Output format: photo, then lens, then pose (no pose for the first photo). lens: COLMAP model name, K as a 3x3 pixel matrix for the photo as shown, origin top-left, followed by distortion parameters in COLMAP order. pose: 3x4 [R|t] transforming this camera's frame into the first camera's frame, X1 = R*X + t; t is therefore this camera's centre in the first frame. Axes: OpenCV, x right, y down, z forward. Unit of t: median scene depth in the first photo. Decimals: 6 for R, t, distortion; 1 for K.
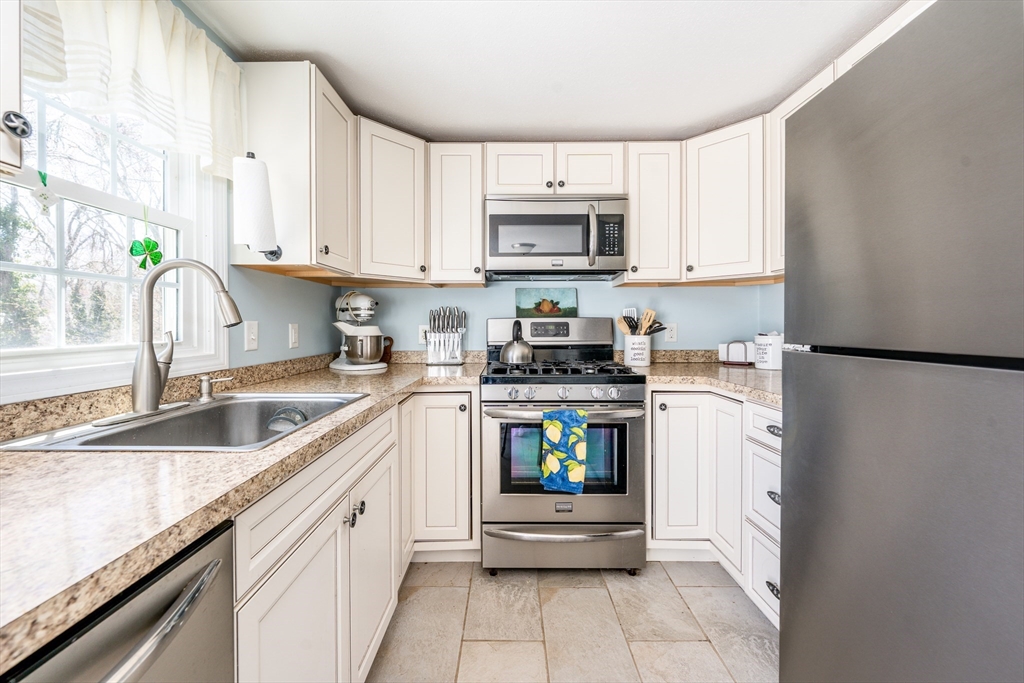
lens RADIAL K [[408.0, 0, 511.9], [0, 408.0, 326.2], [0, 0, 1]] dist [-0.000973, -0.001445]
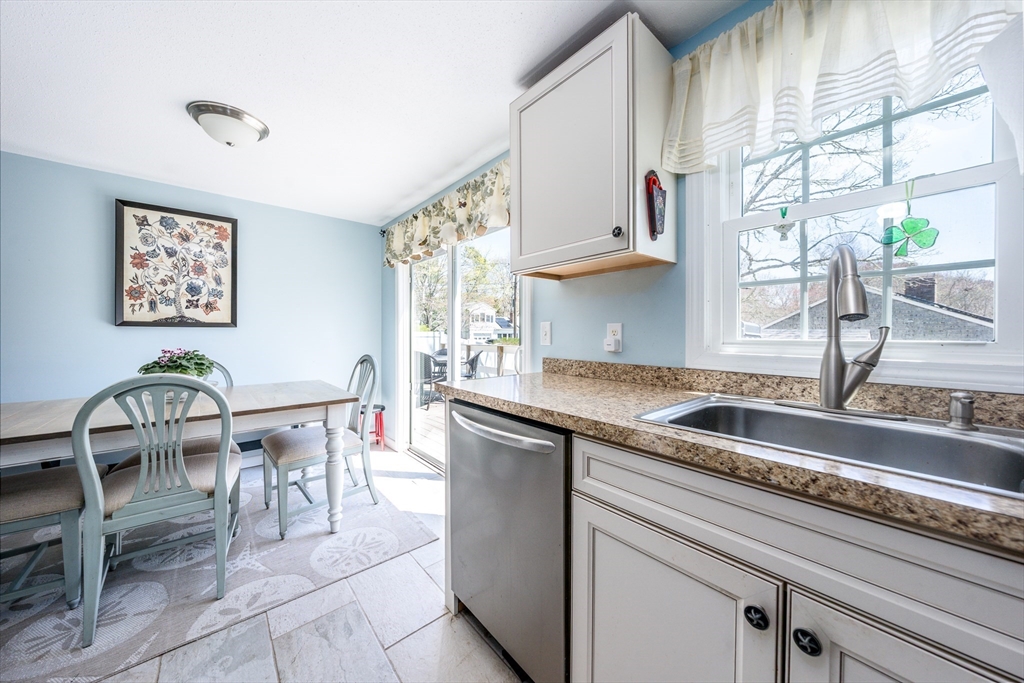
lens RADIAL K [[359.4, 0, 522.5], [0, 359.4, 334.6], [0, 0, 1]] dist [-0.002651, -0.000209]
pose [[-0.749202, 0.006326, -0.662312, 0.162256], [-0.006345, 0.999840, 0.016727, 0.011686], [0.662311, 0.016734, -0.749042, 0.713001]]
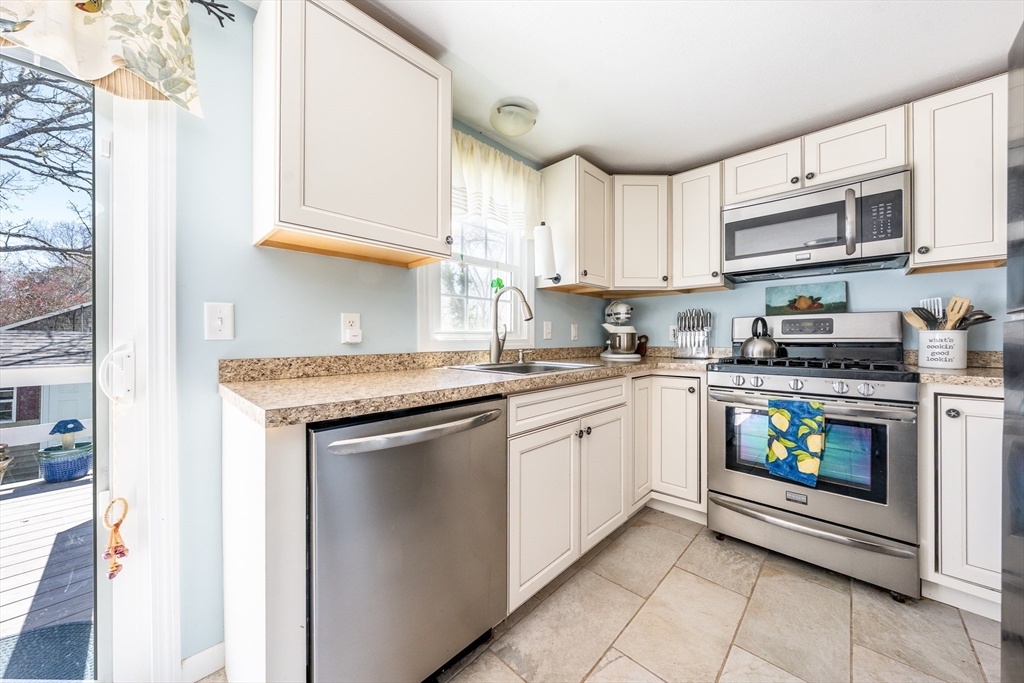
lens RADIAL K [[359.4, 0, 502.7], [0, 359.4, 334.4], [0, 0, 1]] dist [-0.002651, -0.000209]
pose [[0.706436, -0.005134, -0.707758, 0.247501], [-0.005492, 0.999904, -0.012735, 0.055701], [0.707756, 0.012883, 0.706340, -0.148768]]
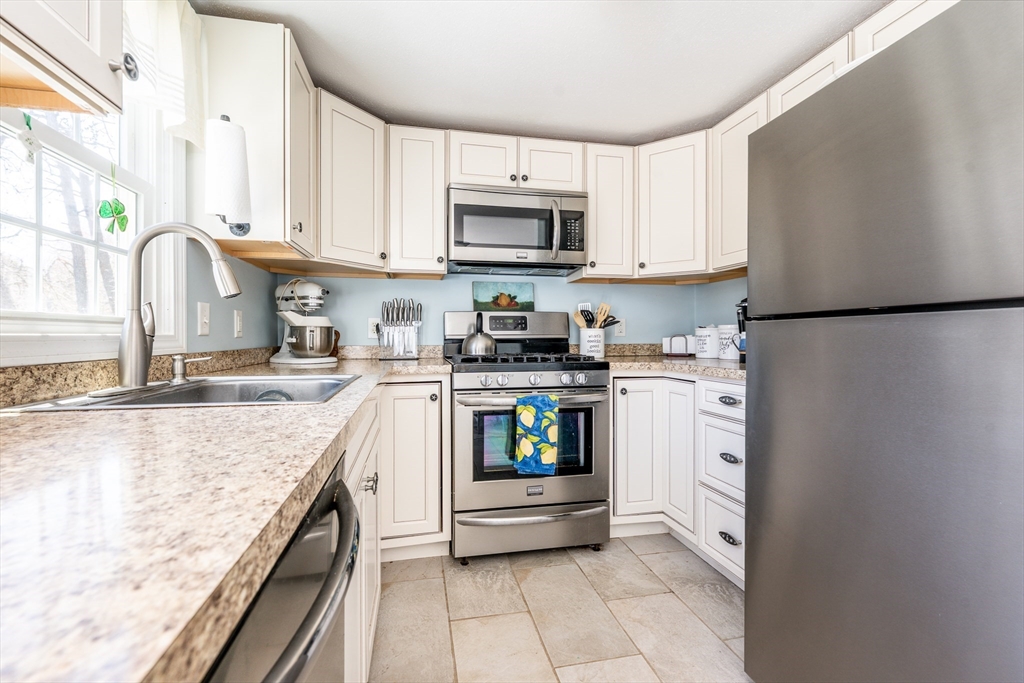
lens RADIAL K [[448.6, 0, 510.1], [0, 448.6, 336.0], [0, 0, 1]] dist [0.001418, 0.001081]
pose [[0.978365, 0.003522, 0.206858, -0.172630], [-0.002475, 0.999983, -0.005317, 0.060495], [-0.206874, 0.004690, 0.978356, -0.099445]]
